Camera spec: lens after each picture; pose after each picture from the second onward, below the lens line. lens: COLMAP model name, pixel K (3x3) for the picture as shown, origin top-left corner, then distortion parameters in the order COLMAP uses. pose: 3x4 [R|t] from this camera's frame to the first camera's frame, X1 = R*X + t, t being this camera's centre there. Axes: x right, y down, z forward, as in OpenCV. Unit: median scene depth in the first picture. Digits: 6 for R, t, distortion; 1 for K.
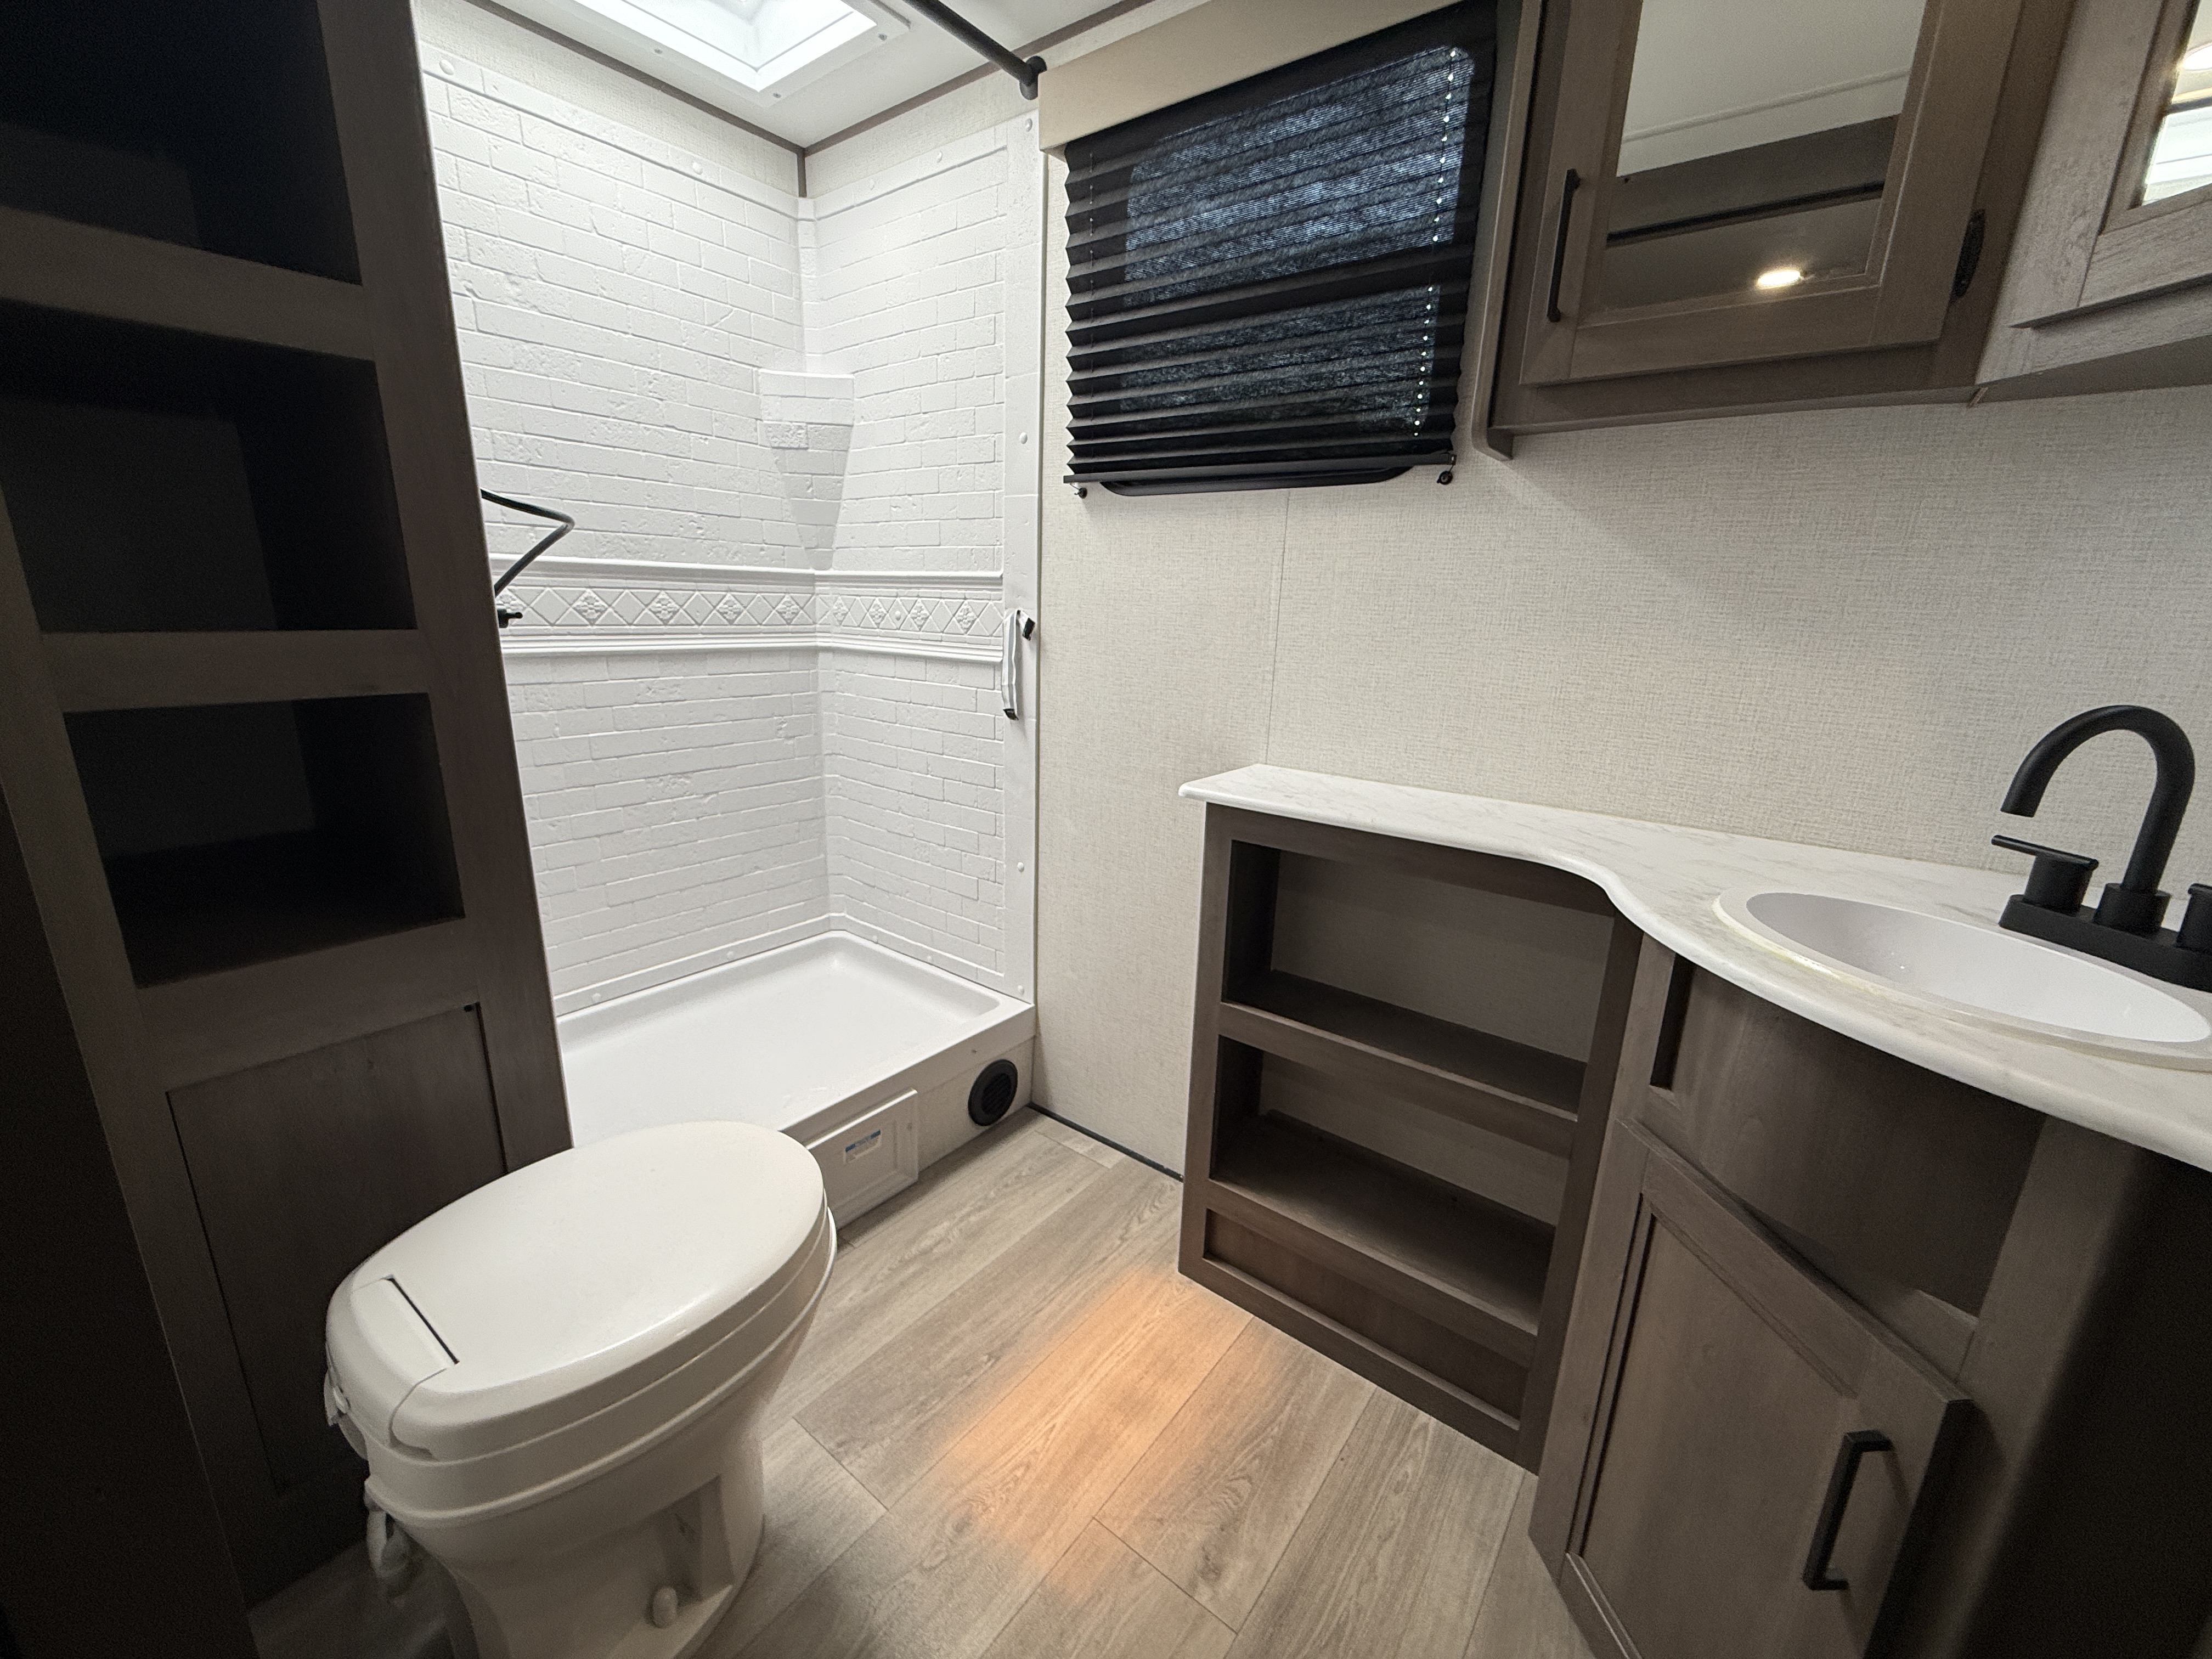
lens RADIAL K [[886.0, 0, 1099.2], [0, 886.0, 828.3], [0, 0, 1]] dist [-0.000299, 0.000184]
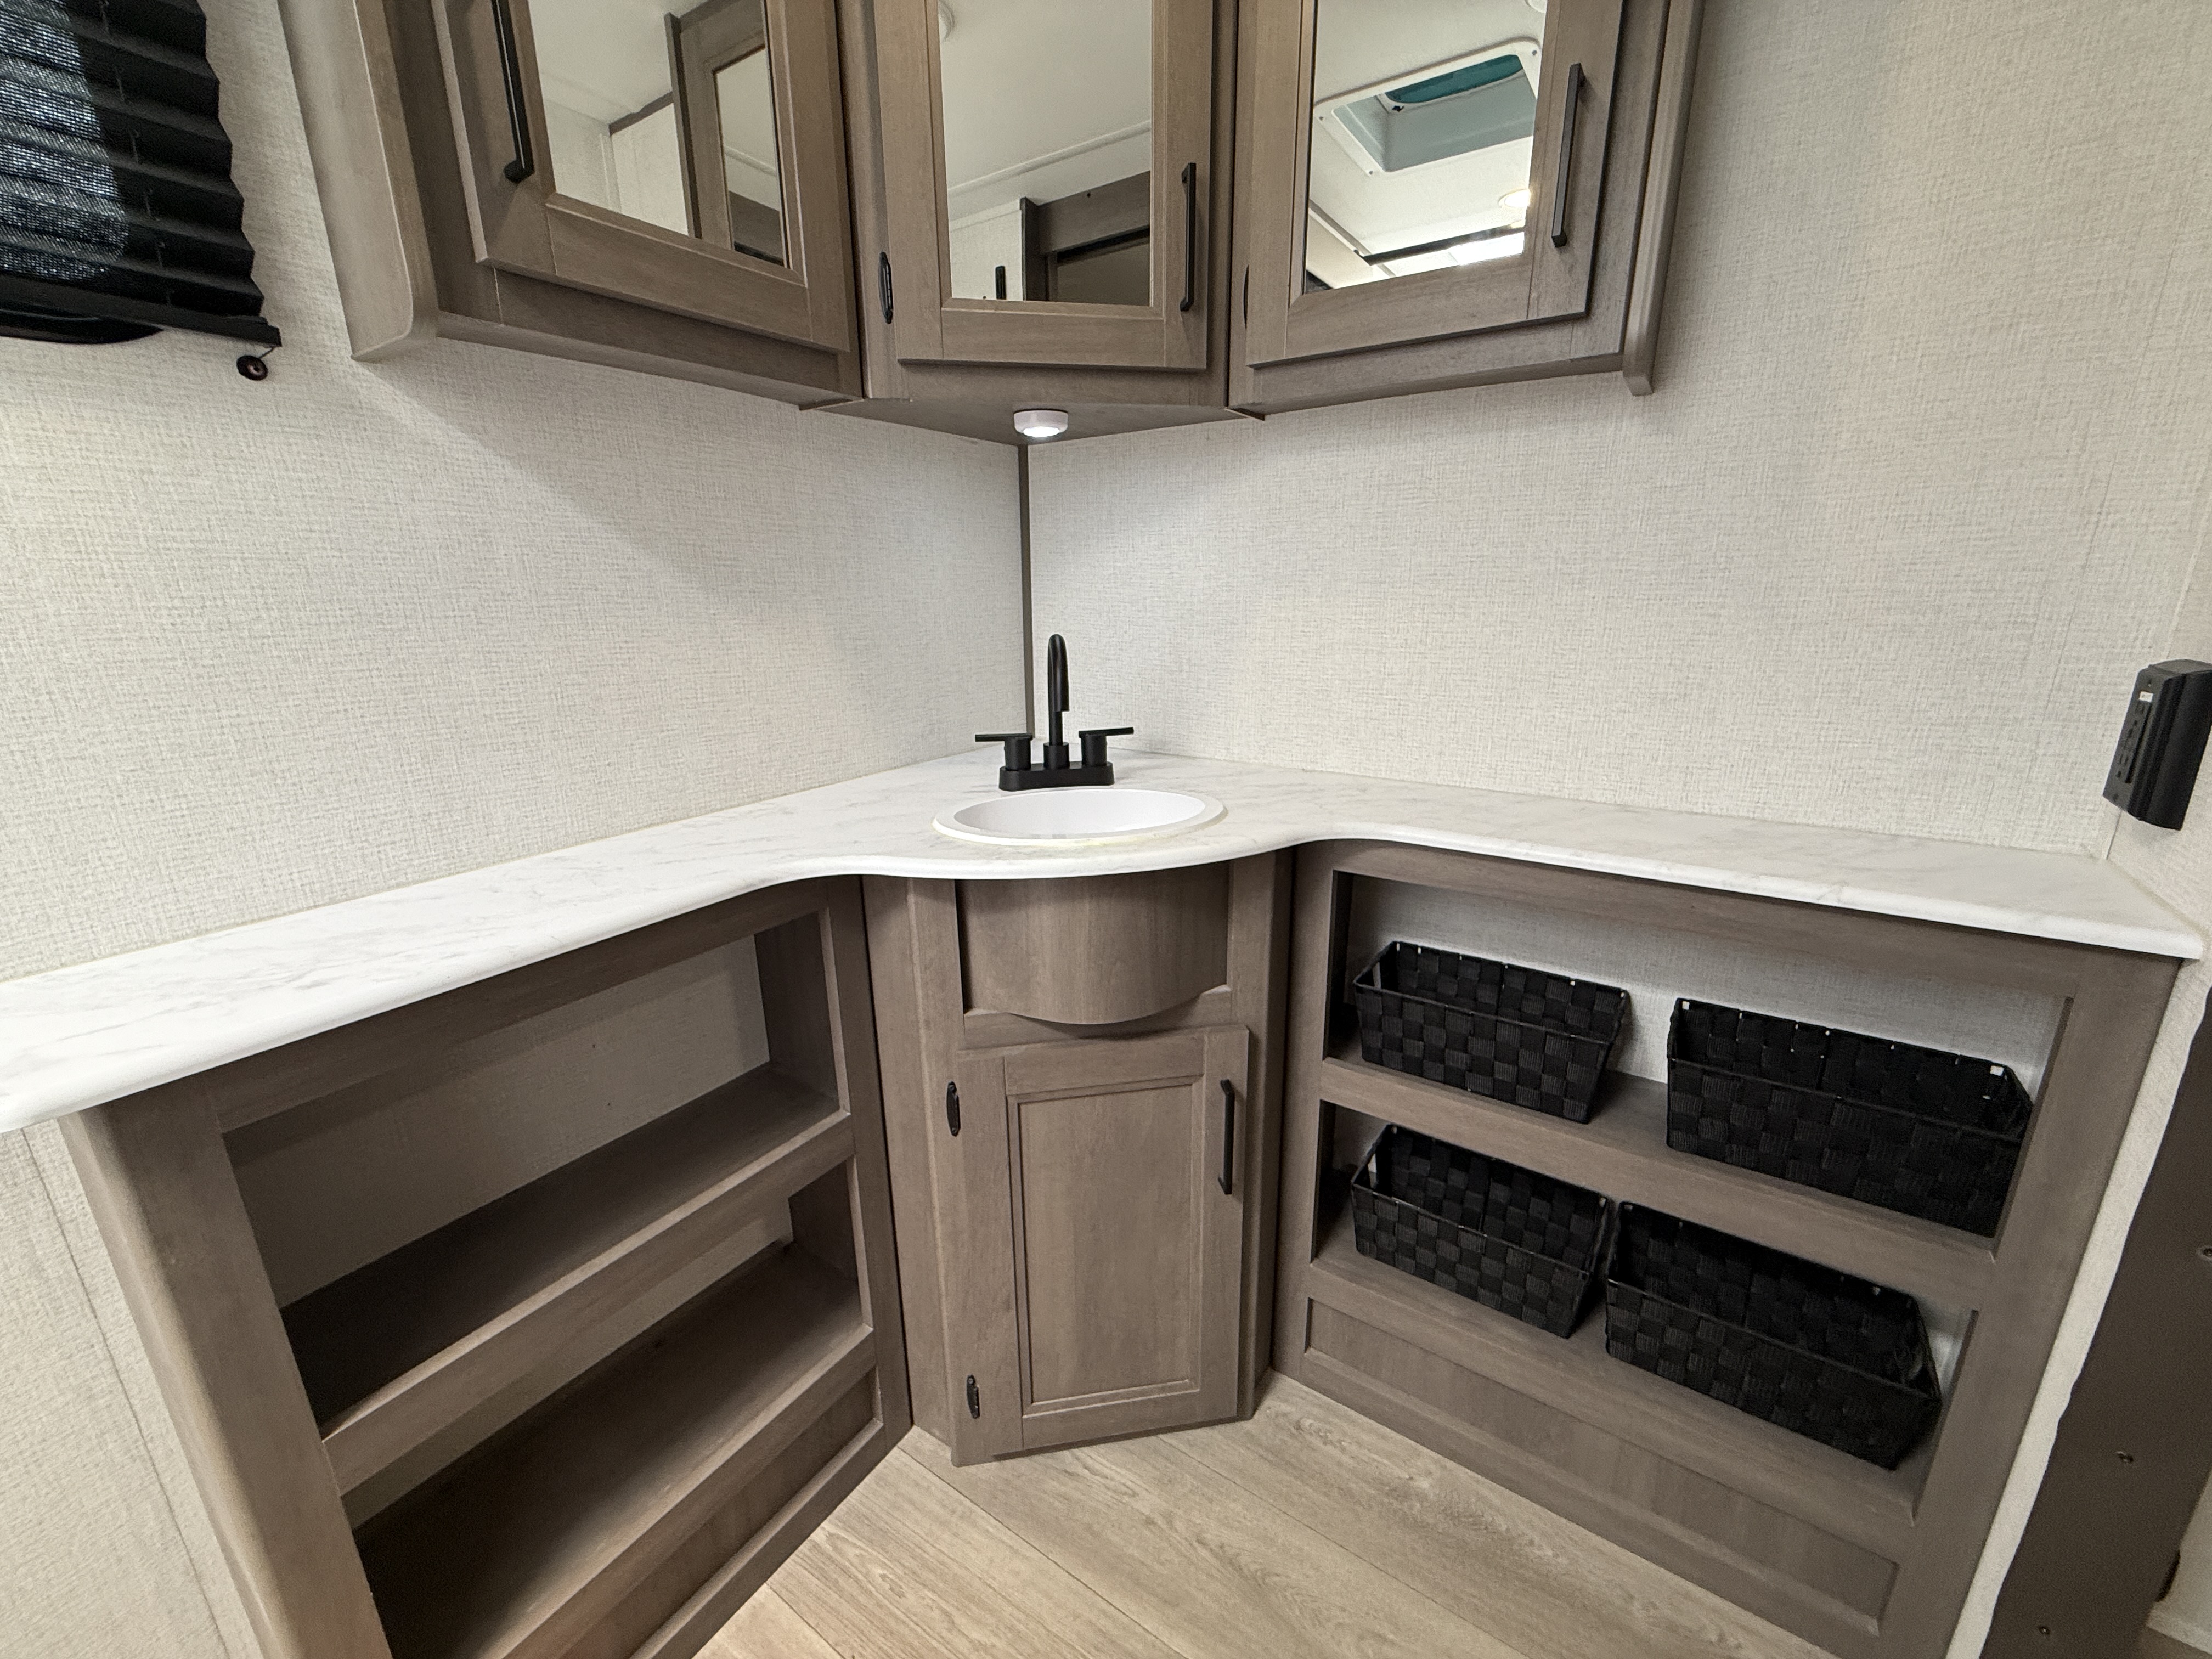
lens RADIAL K [[886.0, 0, 1099.2], [0, 886.0, 828.3], [0, 0, 1]] dist [-0.000299, 0.000184]
pose [[-0.064549, -0.294334, 0.953520, -0.306057], [0.258832, 0.917874, 0.300853, -0.174060], [-0.963763, 0.266222, 0.016936, 0.613516]]
